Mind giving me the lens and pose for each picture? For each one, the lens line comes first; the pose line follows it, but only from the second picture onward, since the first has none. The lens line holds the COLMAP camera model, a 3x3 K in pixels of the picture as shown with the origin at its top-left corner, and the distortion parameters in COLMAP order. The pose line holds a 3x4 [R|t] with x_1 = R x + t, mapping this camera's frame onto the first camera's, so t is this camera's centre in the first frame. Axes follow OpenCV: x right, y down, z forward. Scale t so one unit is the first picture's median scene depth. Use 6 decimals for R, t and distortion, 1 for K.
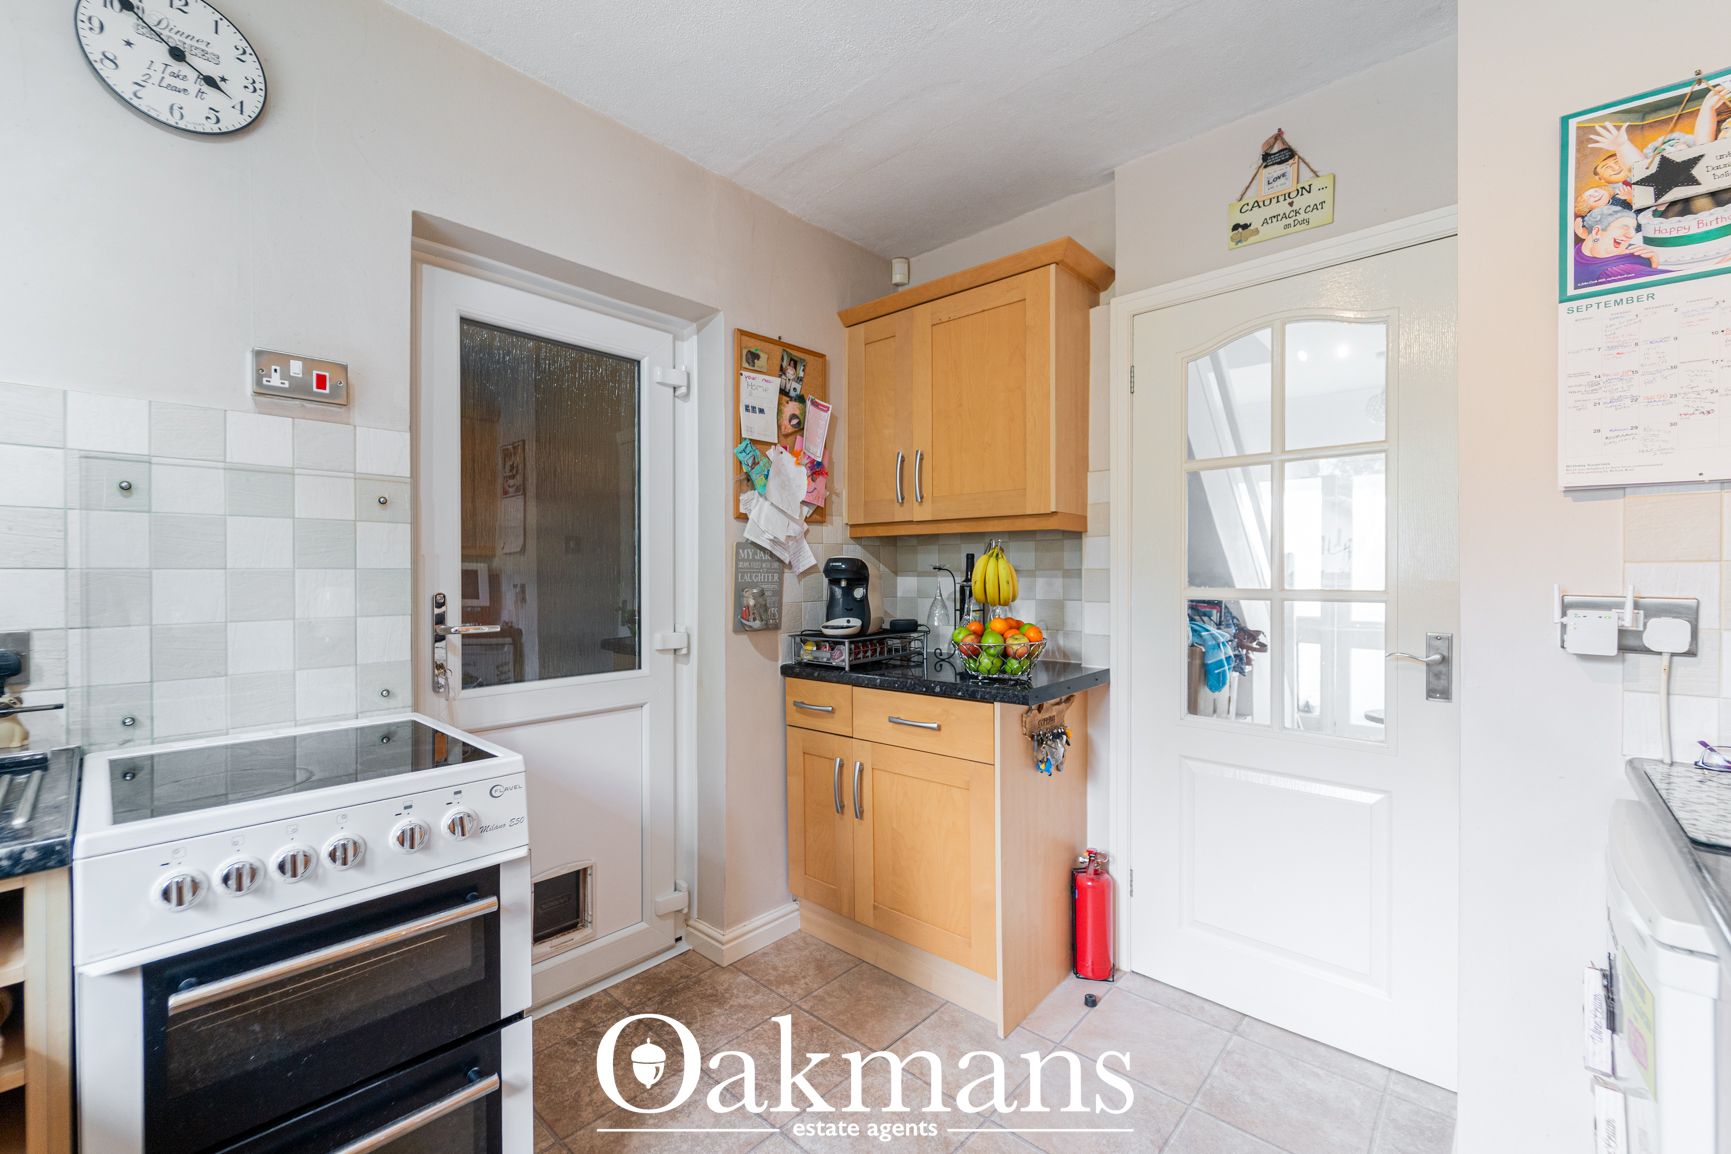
lens RADIAL K [[702.4, 0, 876.4], [0, 702.4, 573.1], [0, 0, 1]] dist [-0.000807, -0.001710]
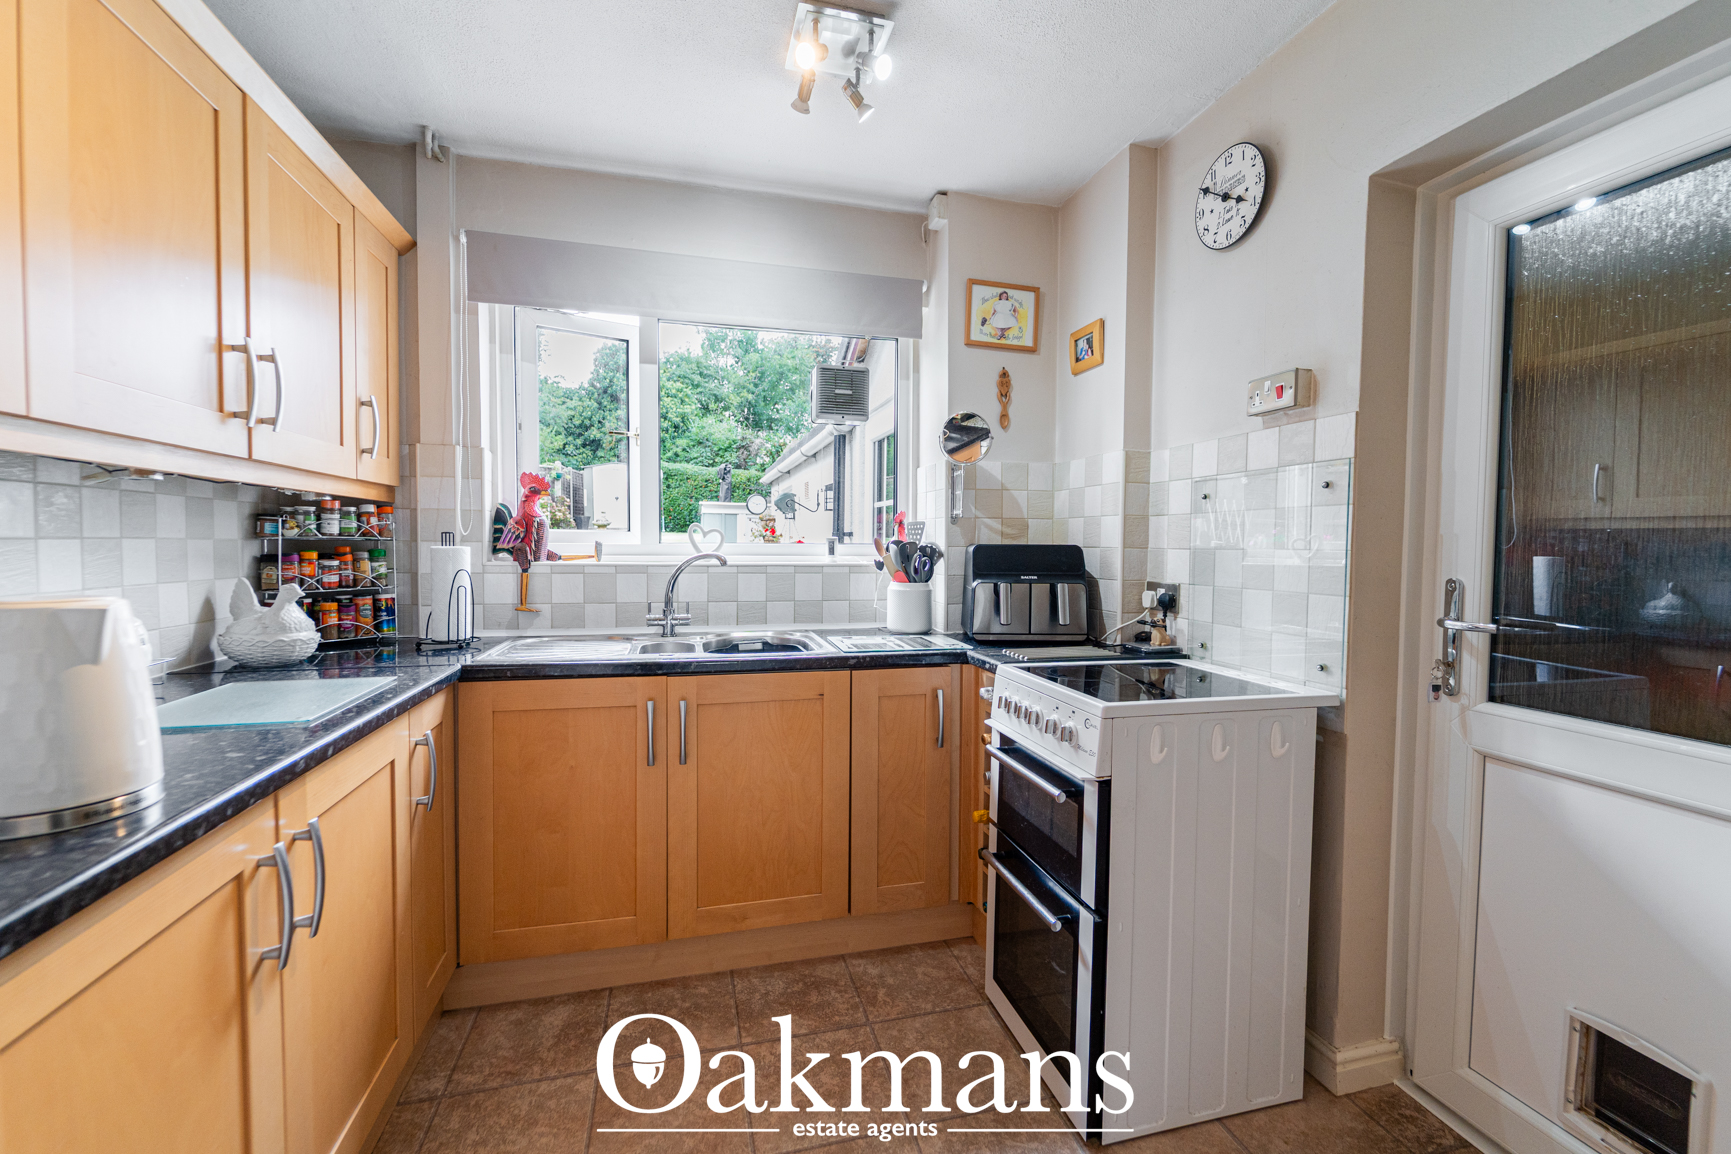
lens RADIAL K [[702.4, 0, 868.5], [0, 702.4, 574.7], [0, 0, 1]] dist [-0.000807, -0.001710]
pose [[-0.561706, 0.031732, -0.826728, 0.724363], [-0.011092, 0.998886, 0.045876, -0.014581], [0.827263, 0.034939, -0.560728, 1.361192]]
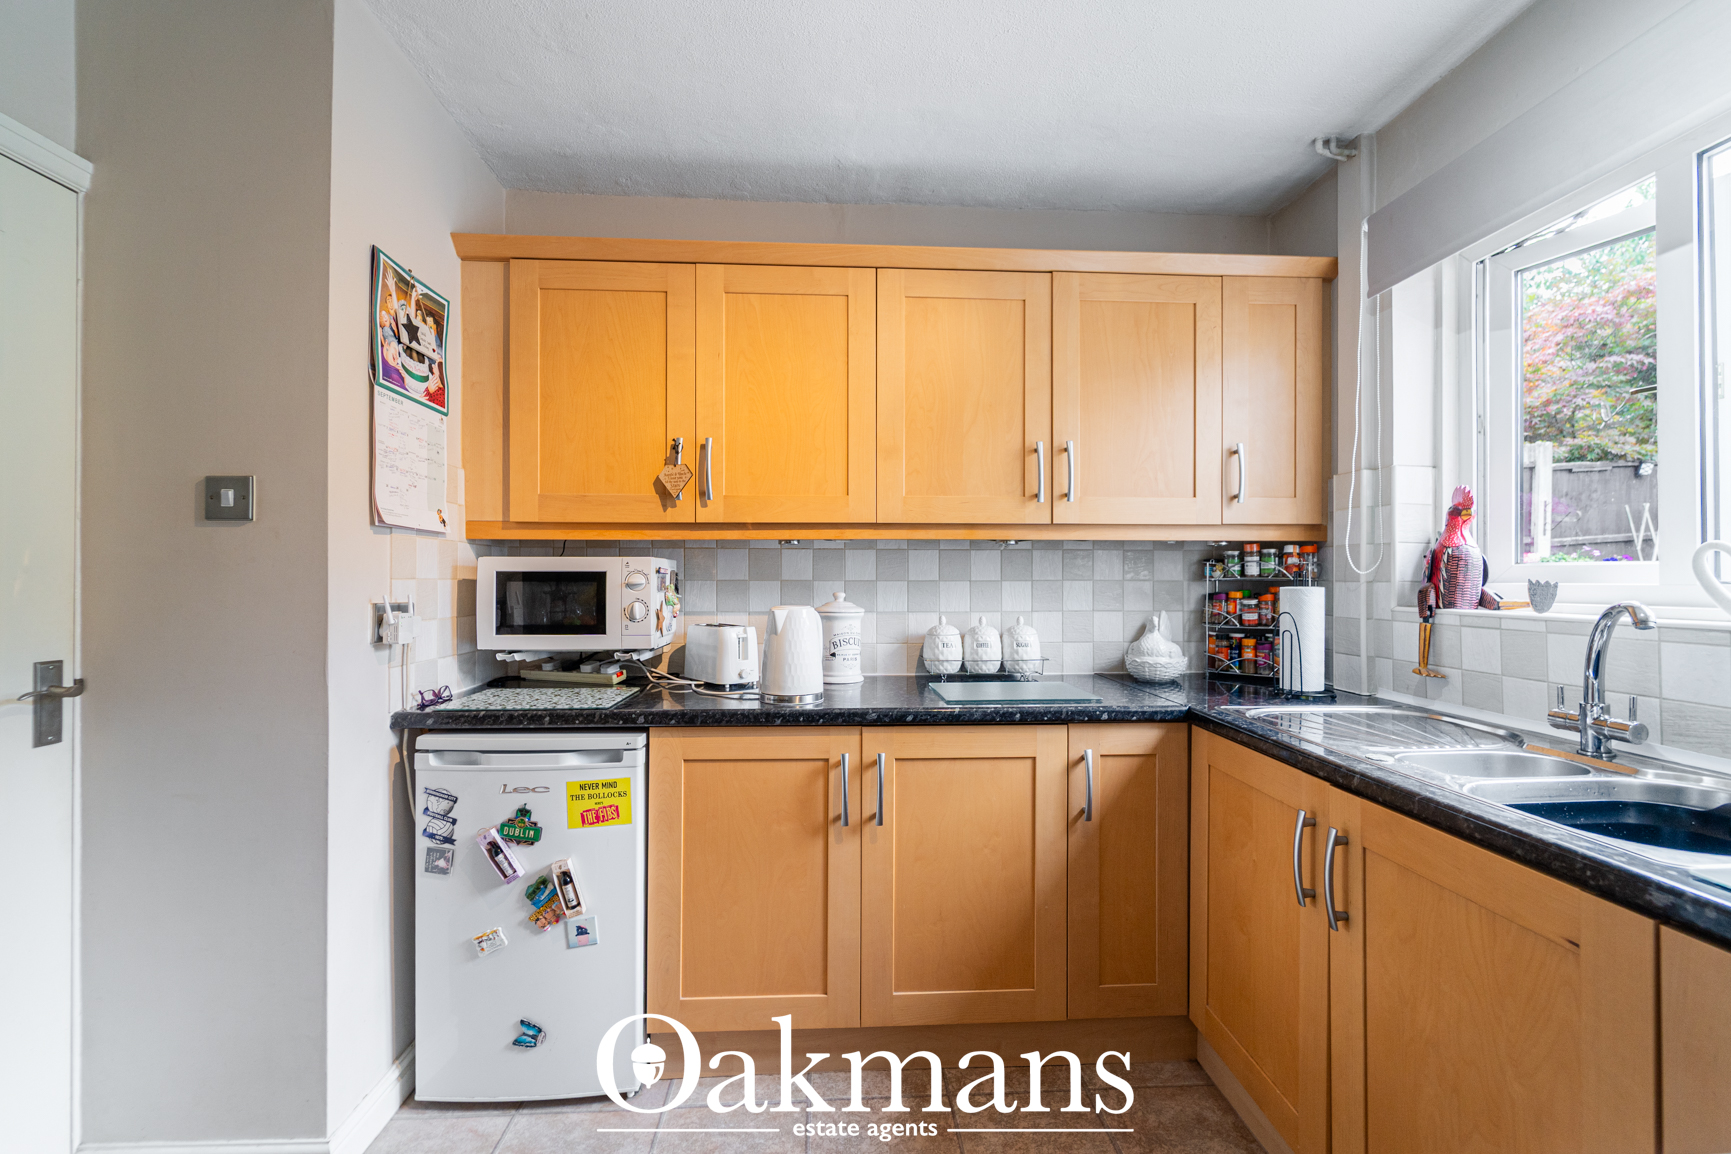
lens RADIAL K [[702.4, 0, 872.2], [0, 702.4, 576.0], [0, 0, 1]] dist [-0.000807, -0.001710]
pose [[-0.705877, 0.004394, 0.708321, -0.663301], [0.002356, 0.999990, -0.003856, -0.014019], [-0.708331, -0.001053, -0.705880, 1.320395]]
